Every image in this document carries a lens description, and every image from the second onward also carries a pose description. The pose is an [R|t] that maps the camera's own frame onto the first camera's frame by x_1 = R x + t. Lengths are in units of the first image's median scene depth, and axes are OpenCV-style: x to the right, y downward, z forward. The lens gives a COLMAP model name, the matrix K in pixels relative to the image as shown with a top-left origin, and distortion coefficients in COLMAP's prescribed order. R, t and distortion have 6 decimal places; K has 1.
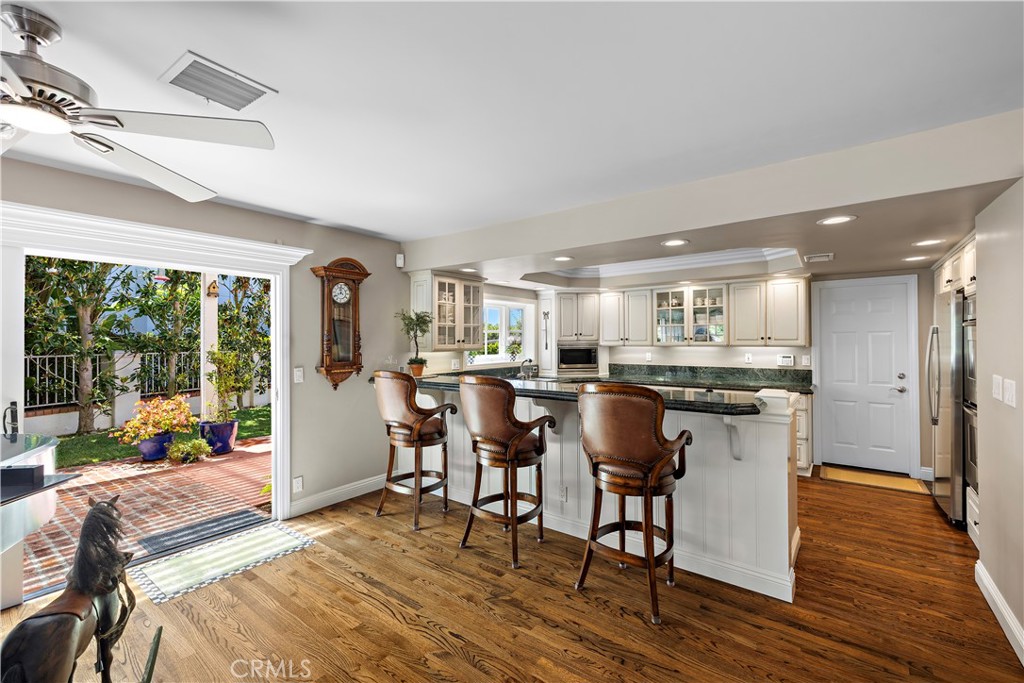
lens RADIAL K [[437.1, 0, 513.0], [0, 437.1, 337.9], [0, 0, 1]] dist [-0.003592, -0.000335]
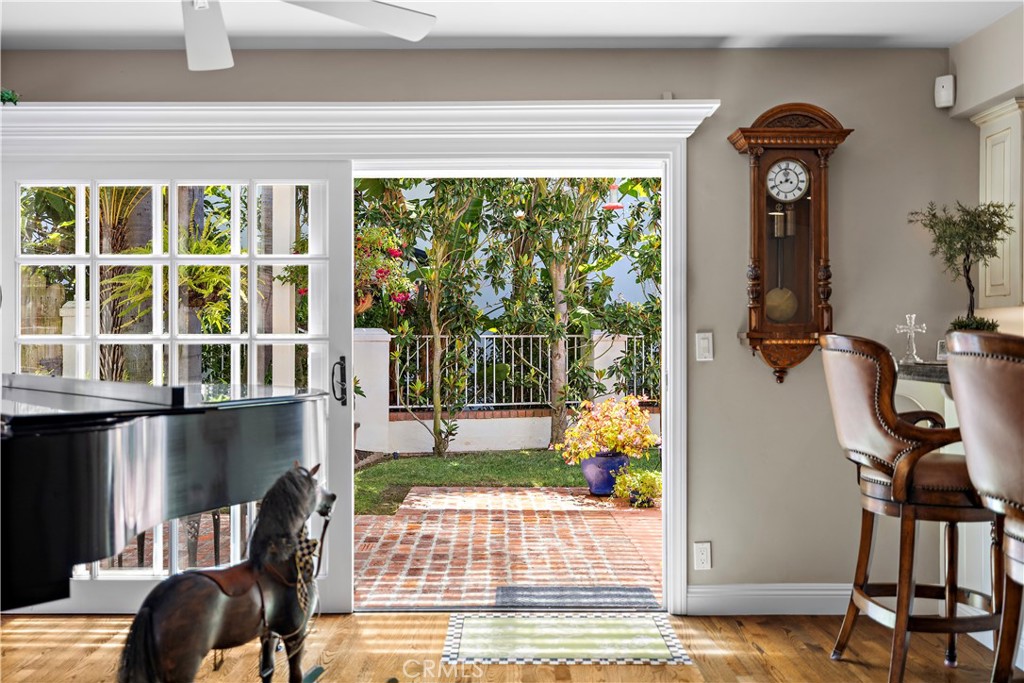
lens RADIAL K [[918.2, 0, 512.2], [0, 918.2, 341.7], [0, 0, 1]] dist [-0.012870, 0.008619]
pose [[0.598168, 0.008345, -0.801327, 0.237418], [0.000830, 0.999939, 0.011033, 0.064144], [0.801370, -0.007264, 0.598125, 0.155615]]
